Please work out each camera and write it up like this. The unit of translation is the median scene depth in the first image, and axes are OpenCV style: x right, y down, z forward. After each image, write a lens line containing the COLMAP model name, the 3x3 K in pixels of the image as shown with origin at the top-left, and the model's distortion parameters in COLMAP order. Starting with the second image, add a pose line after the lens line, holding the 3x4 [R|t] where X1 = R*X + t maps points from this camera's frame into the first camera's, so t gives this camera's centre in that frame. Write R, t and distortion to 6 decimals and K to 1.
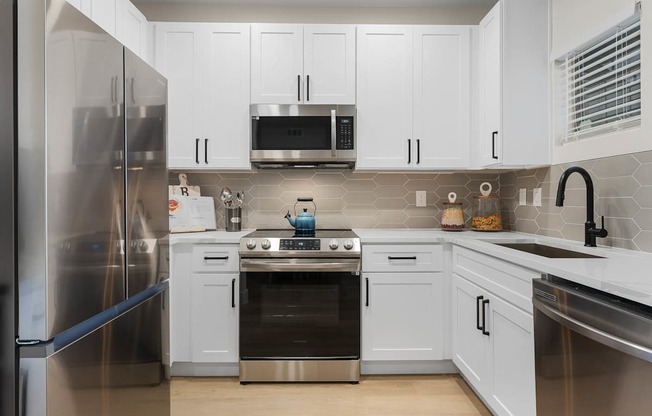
lens RADIAL K [[359.5, 0, 322.8], [0, 359.5, 199.9], [0, 0, 1]] dist [0.005414, 0.001382]
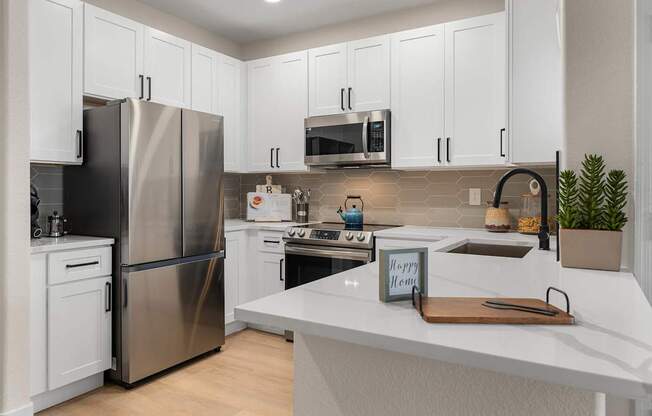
lens RADIAL K [[446.3, 0, 312.5], [0, 446.3, 197.1], [0, 0, 1]] dist [0.008819, -0.000780]
pose [[0.840784, 0.008864, -0.541298, 0.623333], [-0.001773, 0.999906, 0.013621, -0.020033], [0.541368, -0.010493, 0.840720, -0.249068]]
